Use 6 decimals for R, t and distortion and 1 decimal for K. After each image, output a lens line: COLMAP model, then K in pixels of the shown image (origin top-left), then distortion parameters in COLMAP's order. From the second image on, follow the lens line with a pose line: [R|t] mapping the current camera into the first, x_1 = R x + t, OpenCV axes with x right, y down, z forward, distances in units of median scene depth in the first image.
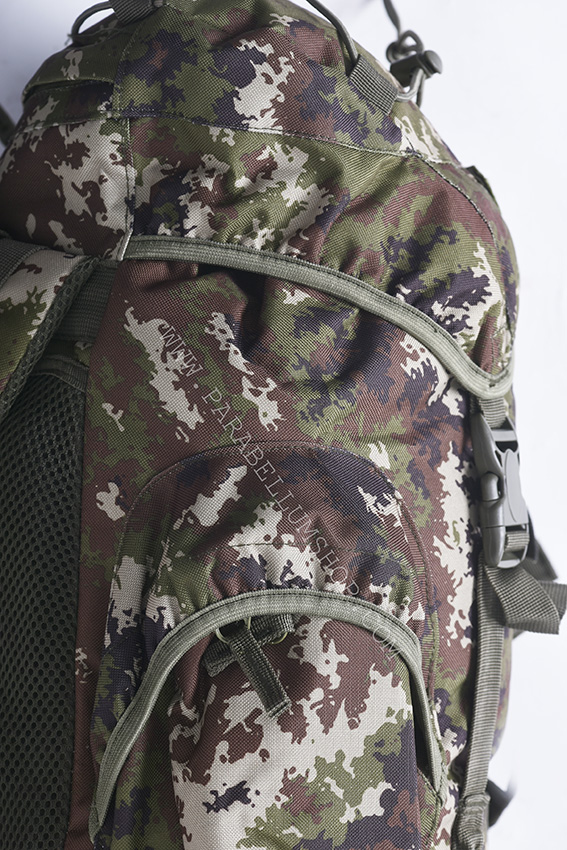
lens RADIAL K [[2519.9, 0, 278.3], [0, 2519.9, 429.2], [0, 0, 1]] dist [0.007952, 0.000000]
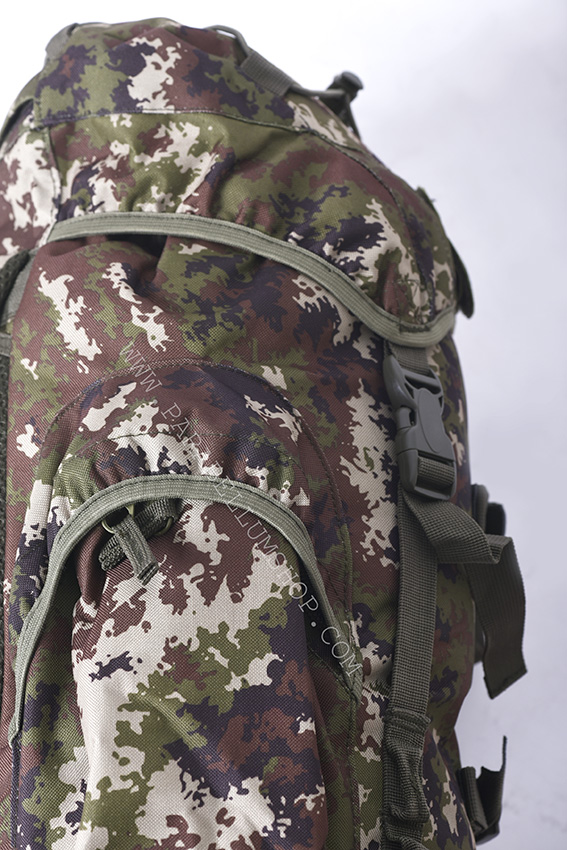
lens RADIAL K [[2519.9, 0, 288.4], [0, 2519.9, 421.2], [0, 0, 1]] dist [0.007952, 0.000000]
pose [[0.969311, -0.120714, -0.214159, 0.272099], [0.052431, 0.952610, -0.299643, 0.347779], [0.240181, 0.279218, 0.929704, 0.022274]]
